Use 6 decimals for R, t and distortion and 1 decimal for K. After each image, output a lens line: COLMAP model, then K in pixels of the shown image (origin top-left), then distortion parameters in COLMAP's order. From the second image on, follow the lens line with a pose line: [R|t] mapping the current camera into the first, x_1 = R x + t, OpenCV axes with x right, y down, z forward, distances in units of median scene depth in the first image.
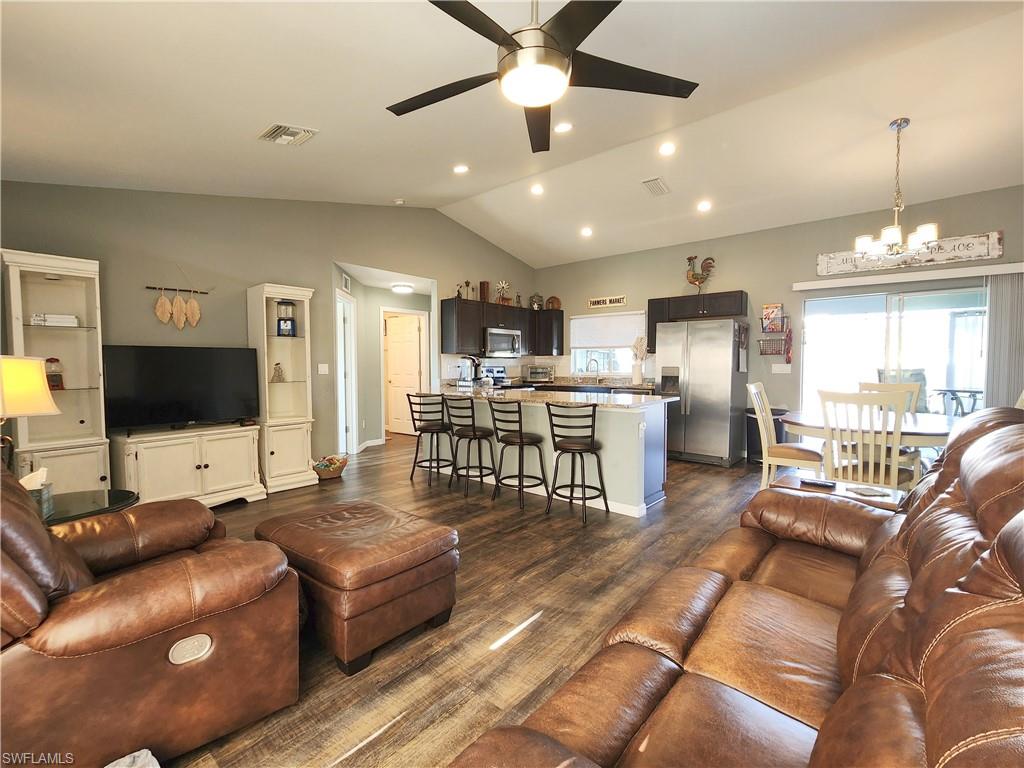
lens RADIAL K [[462.1, 0, 506.8], [0, 462.1, 382.7], [0, 0, 1]] dist [-0.000184, 0.000638]
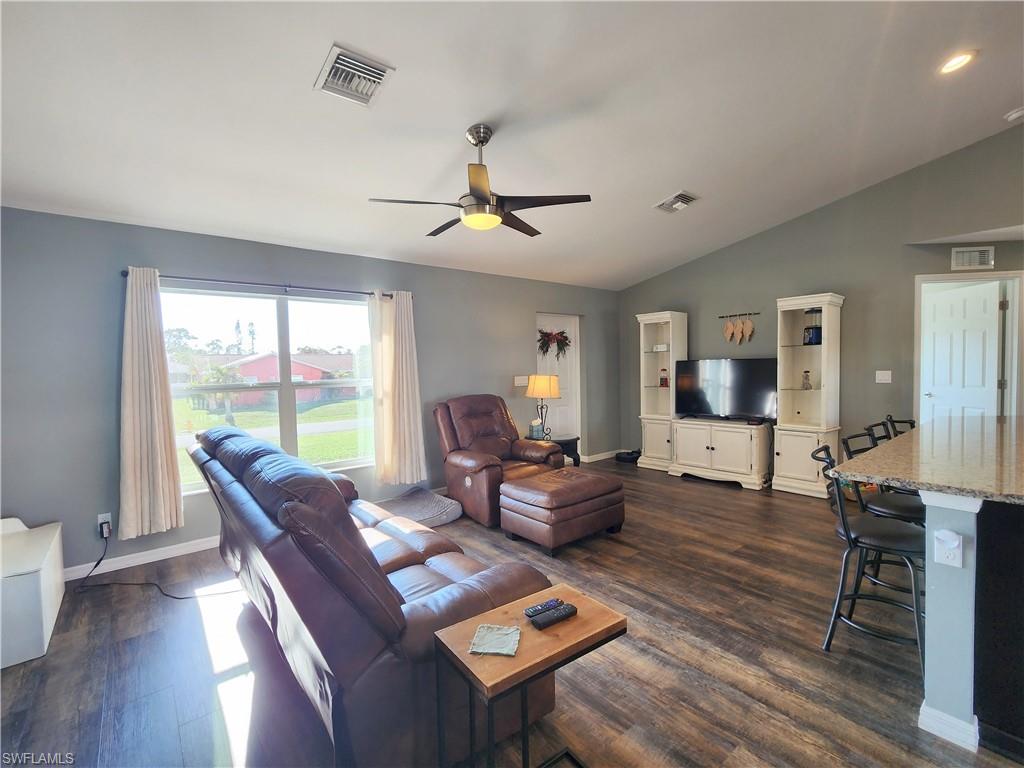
lens RADIAL K [[462.1, 0, 506.8], [0, 462.1, 382.7], [0, 0, 1]] dist [-0.000184, 0.000638]
pose [[-0.178649, 0.044651, -0.982899, 0.501071], [-0.014583, 0.998740, 0.048021, -0.043836], [0.983805, 0.022912, -0.177773, 0.415809]]
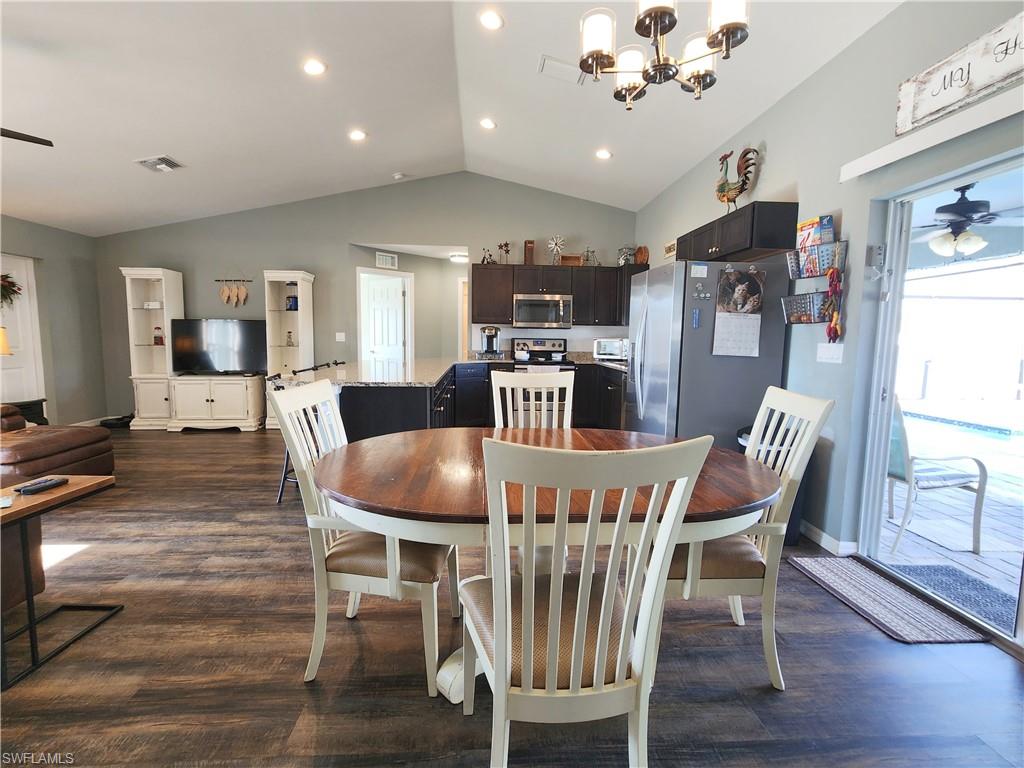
lens RADIAL K [[483.2, 0, 510.0], [0, 483.2, 383.3], [0, 0, 1]] dist [-0.002918, 0.001387]
pose [[0.688914, 0.085507, -0.719782, 0.718337], [-0.042916, 0.996087, 0.077256, -0.022621], [0.723571, -0.022333, 0.689888, 0.403636]]
